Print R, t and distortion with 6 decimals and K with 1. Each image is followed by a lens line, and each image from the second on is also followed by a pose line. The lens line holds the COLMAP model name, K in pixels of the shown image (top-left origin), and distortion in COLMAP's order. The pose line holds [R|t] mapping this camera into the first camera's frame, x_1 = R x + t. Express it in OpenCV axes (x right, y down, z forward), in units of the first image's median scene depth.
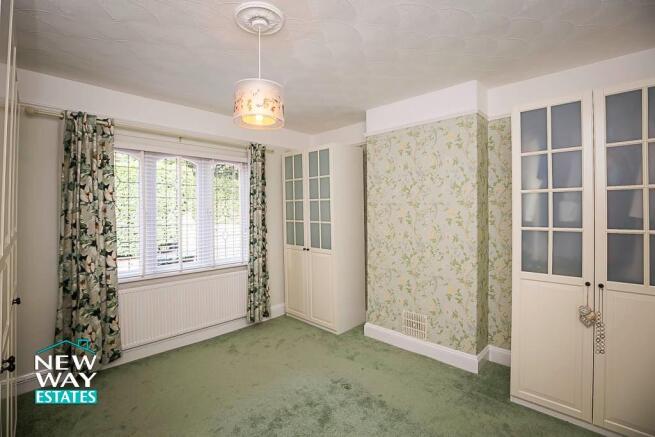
lens RADIAL K [[307.1, 0, 316.1], [0, 307.1, 216.5], [0, 0, 1]] dist [-0.045136, 0.000151]
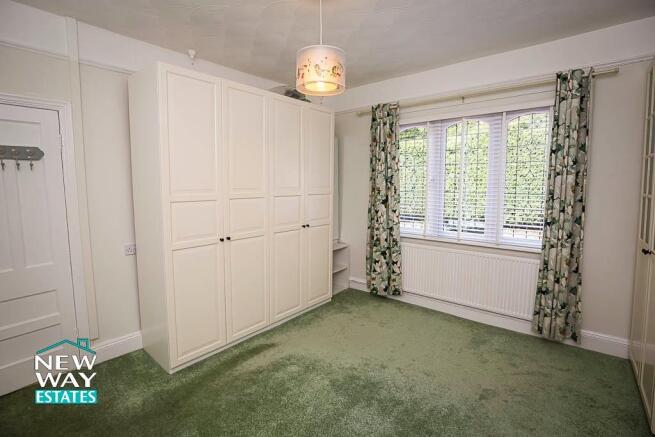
lens RADIAL K [[307.1, 0, 316.1], [0, 307.1, 216.5], [0, 0, 1]] dist [-0.045136, 0.000151]
pose [[0.047213, 0.116219, -0.992101, 0.549402], [-0.009786, 0.993215, 0.115884, -0.001829], [0.998837, 0.004237, 0.048030, 0.569492]]
